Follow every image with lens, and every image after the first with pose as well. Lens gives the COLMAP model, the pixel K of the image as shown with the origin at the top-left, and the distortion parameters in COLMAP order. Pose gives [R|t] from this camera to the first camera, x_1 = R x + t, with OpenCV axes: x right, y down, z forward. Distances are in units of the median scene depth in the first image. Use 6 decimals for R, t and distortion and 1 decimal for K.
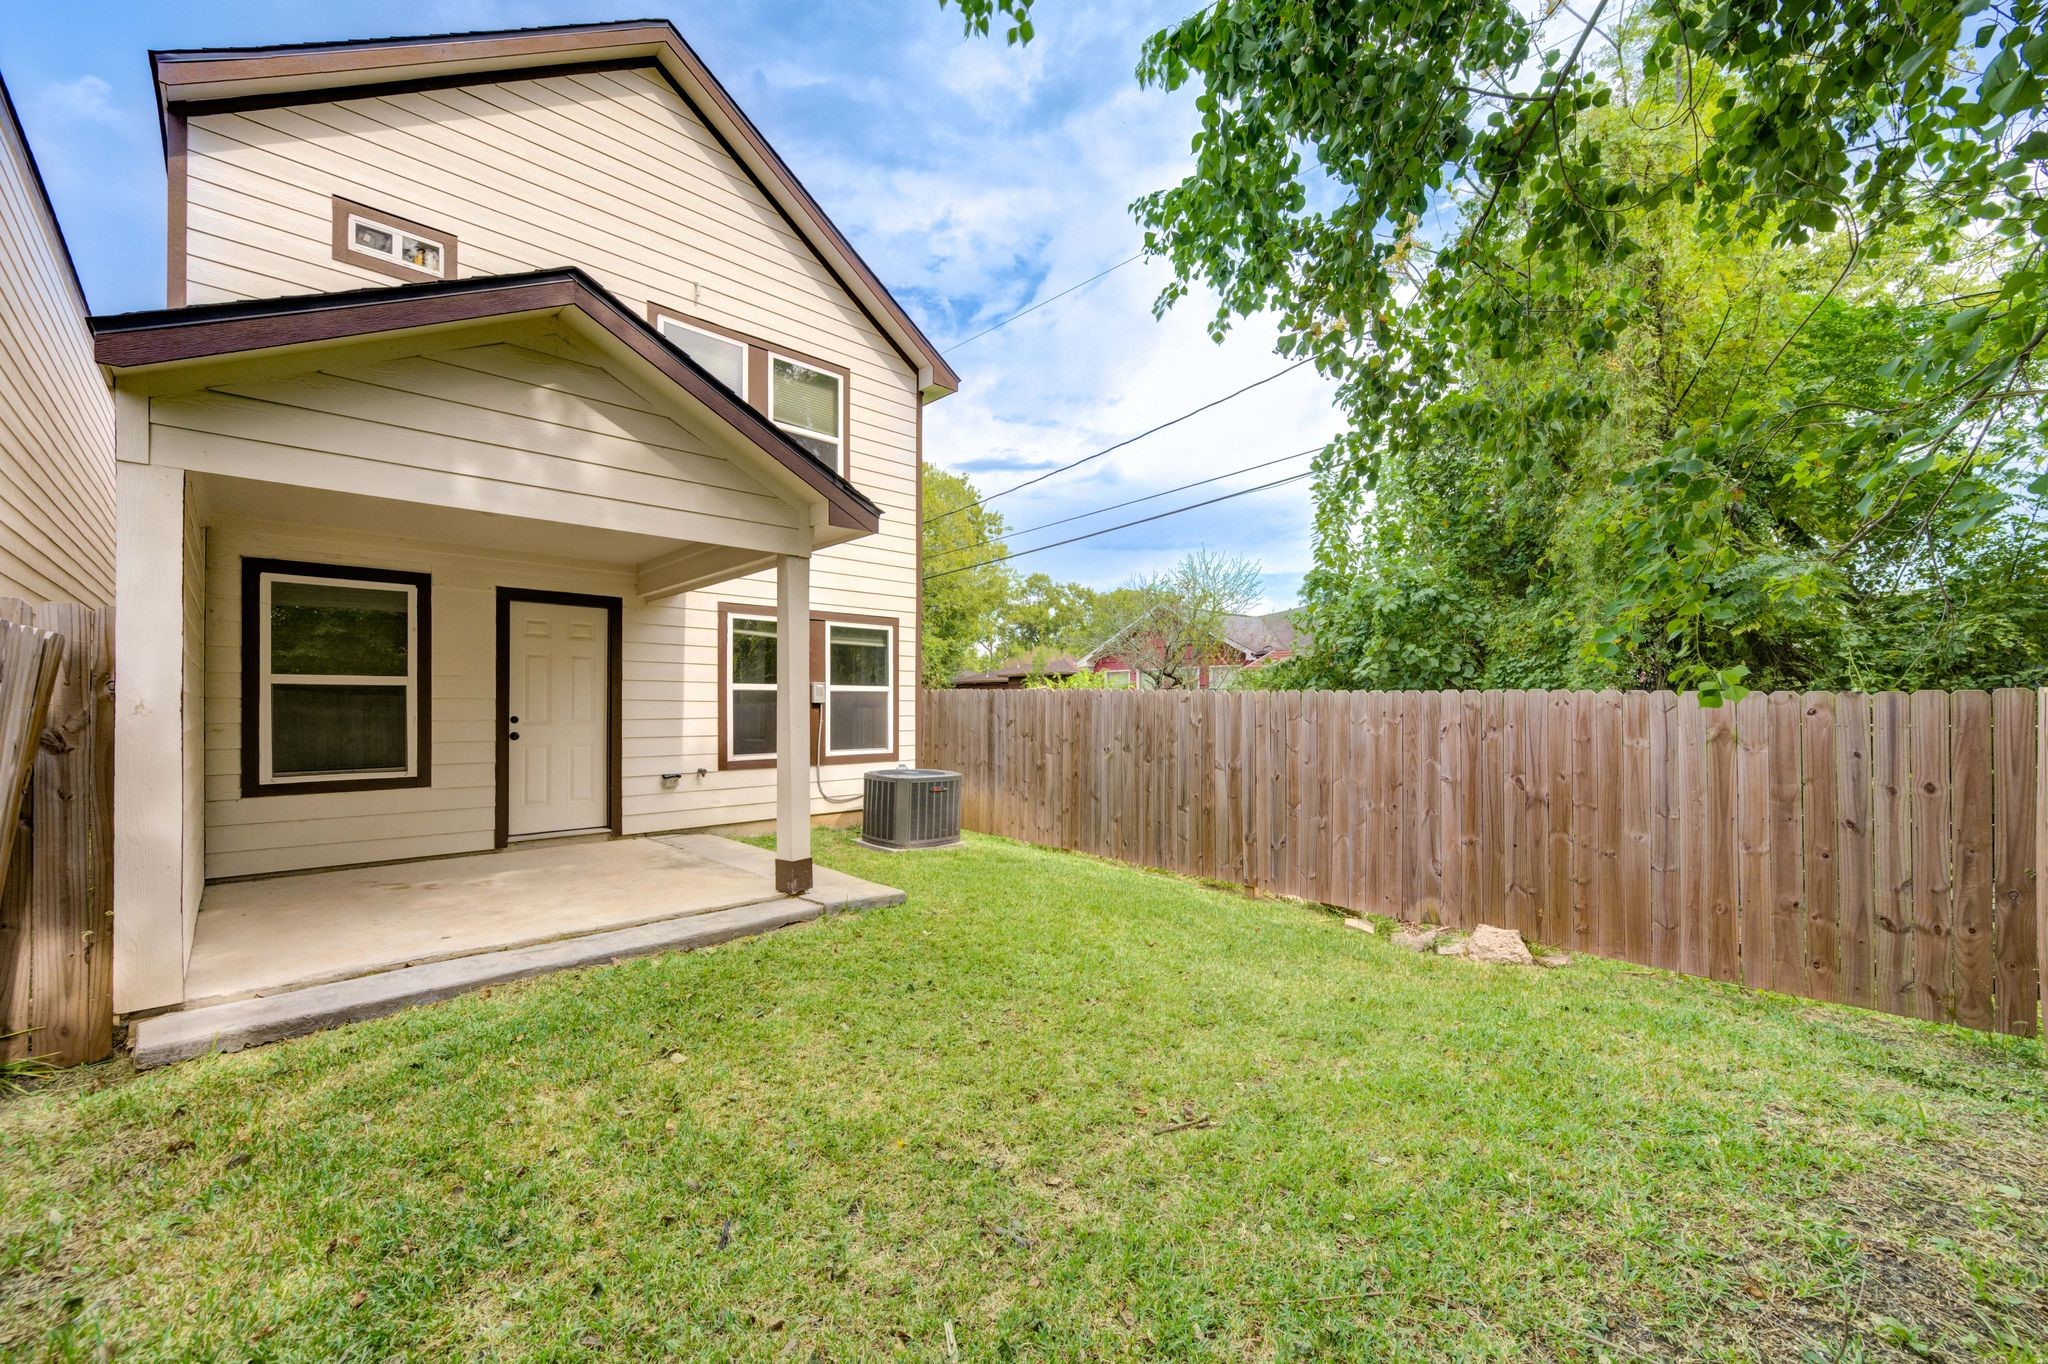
lens RADIAL K [[804.9, 0, 1032.7], [0, 804.9, 689.7], [0, 0, 1]] dist [0.001577, -0.000275]
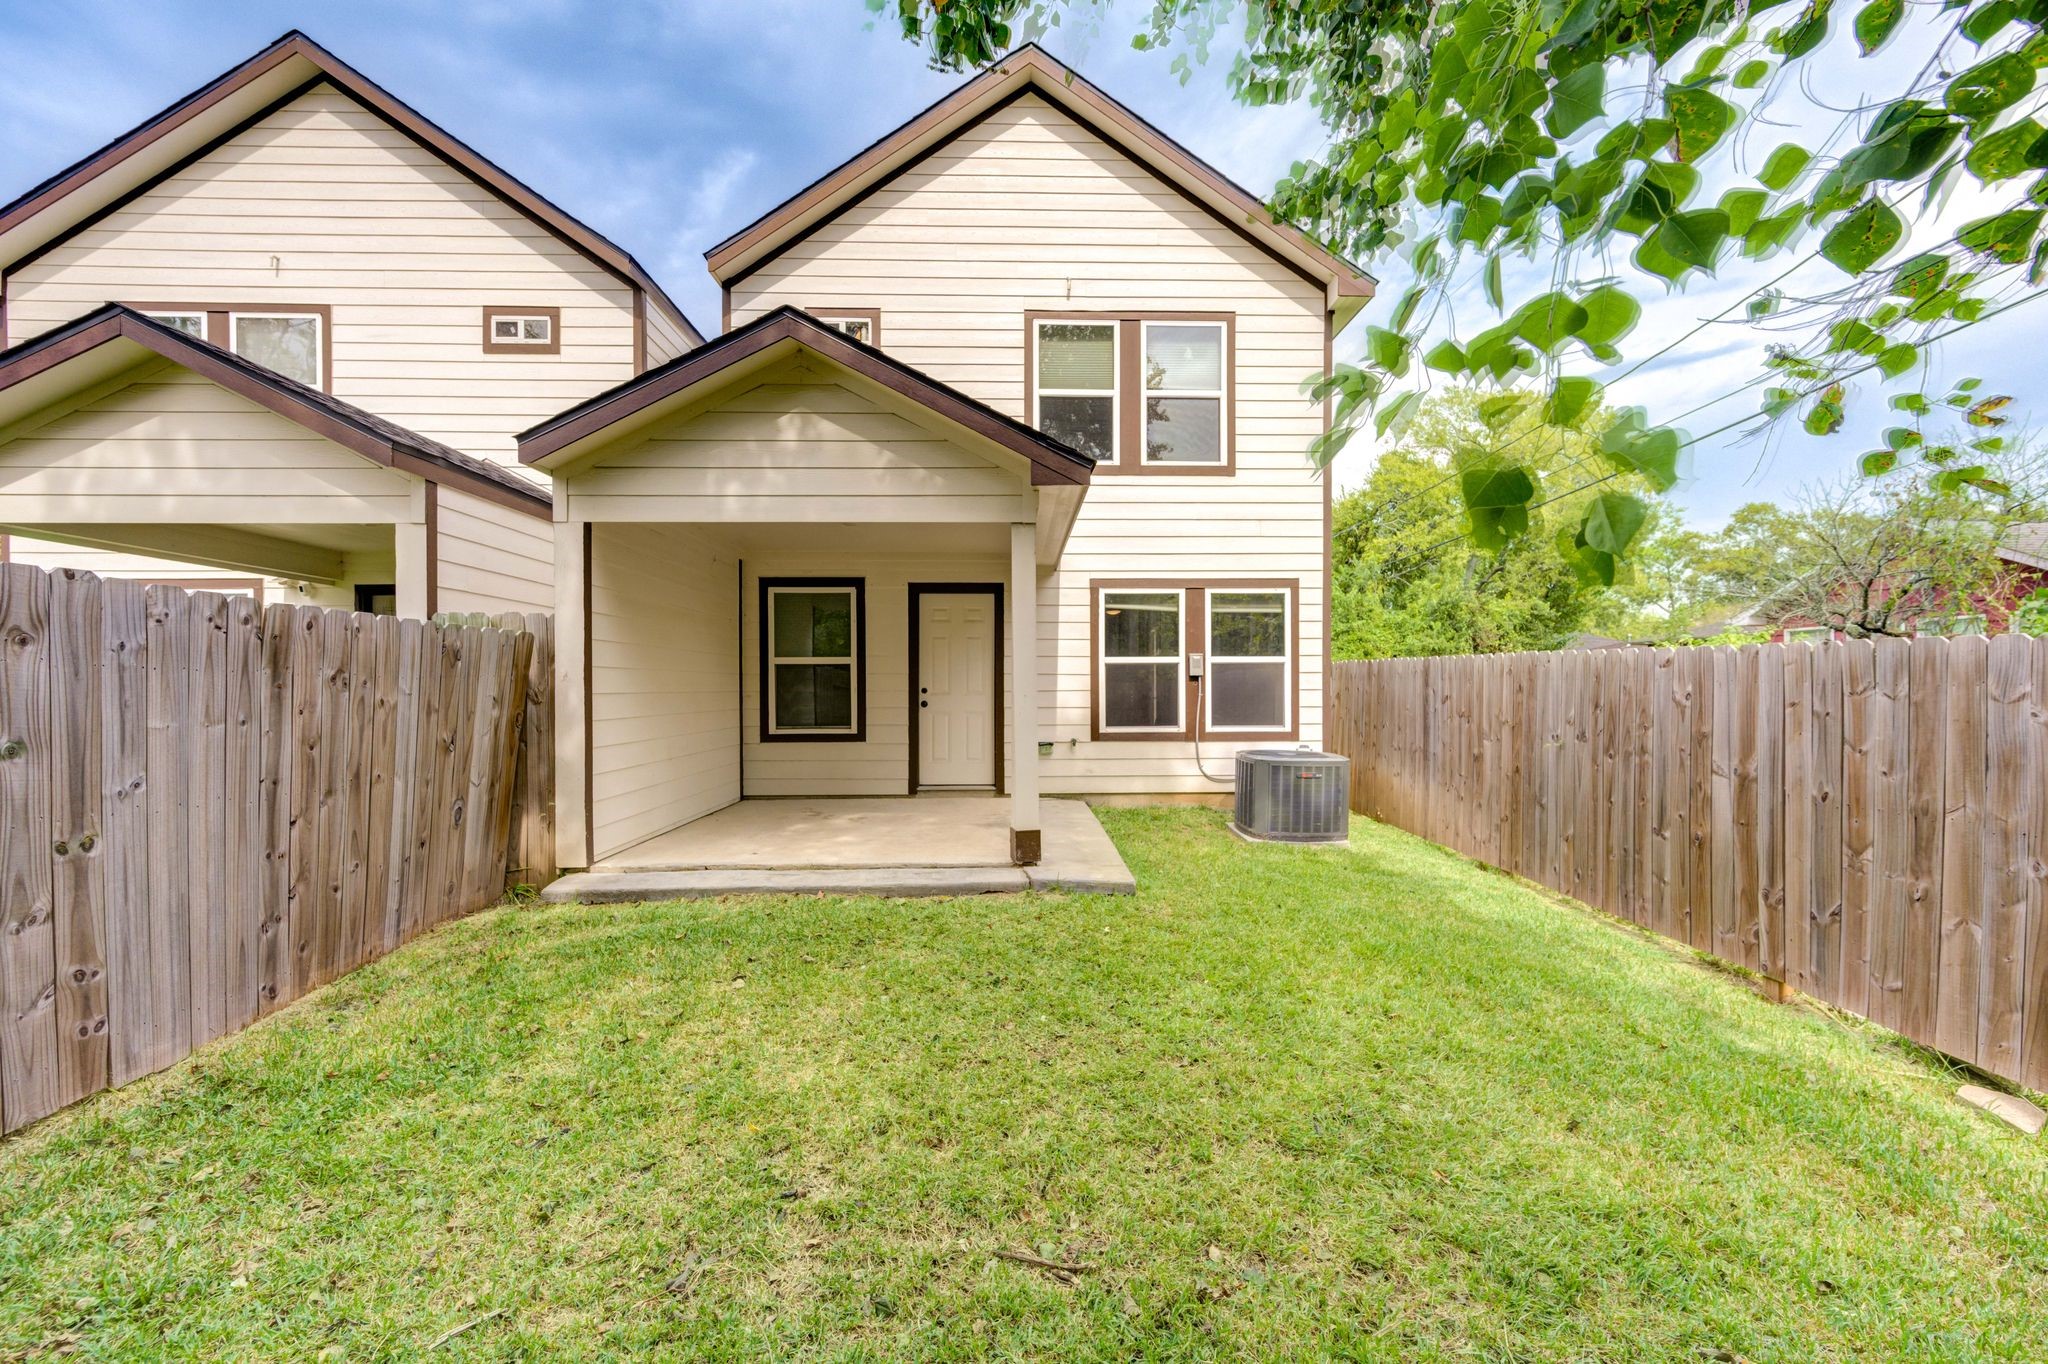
lens RADIAL K [[796.8, 0, 1030.1], [0, 796.8, 681.6], [0, 0, 1]] dist [0.002017, 0.000133]
pose [[0.729443, -0.005946, -0.684016, 0.272771], [0.016346, 0.999828, 0.008741, 0.014266], [0.683846, -0.017557, 0.729415, 0.208638]]
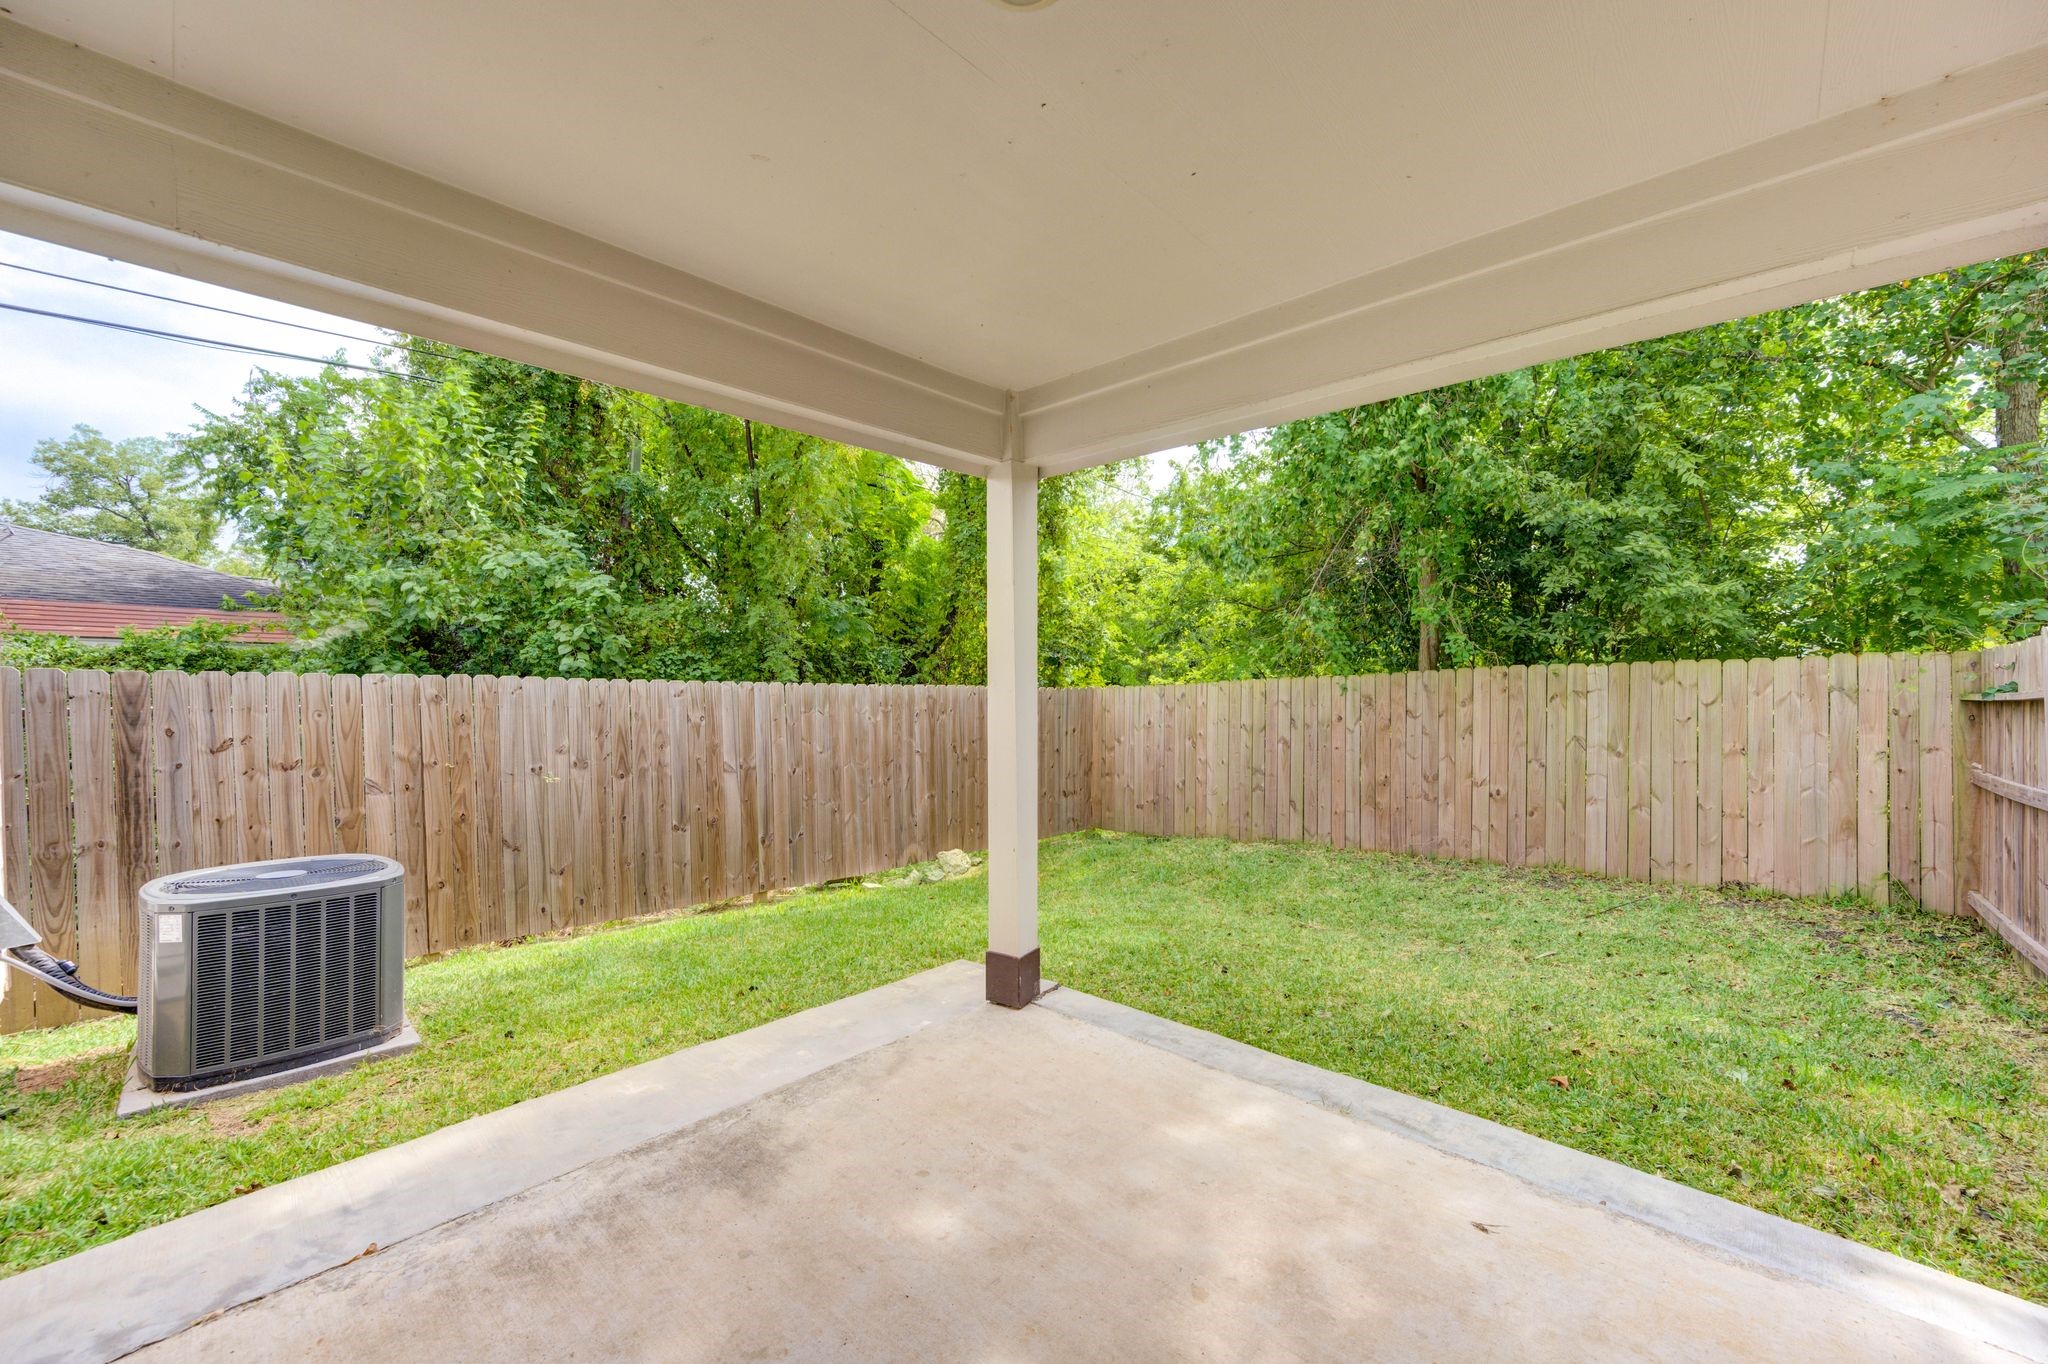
lens RADIAL K [[795.0, 0, 1024.0], [0, 795.0, 682.0], [0, 0, 1]] dist [0.004390, -0.000459]
pose [[-0.057596, 0.004885, 0.998328, -0.669112], [-0.017122, 0.999836, -0.005880, 0.000376], [-0.998193, -0.017432, -0.057503, 0.752681]]
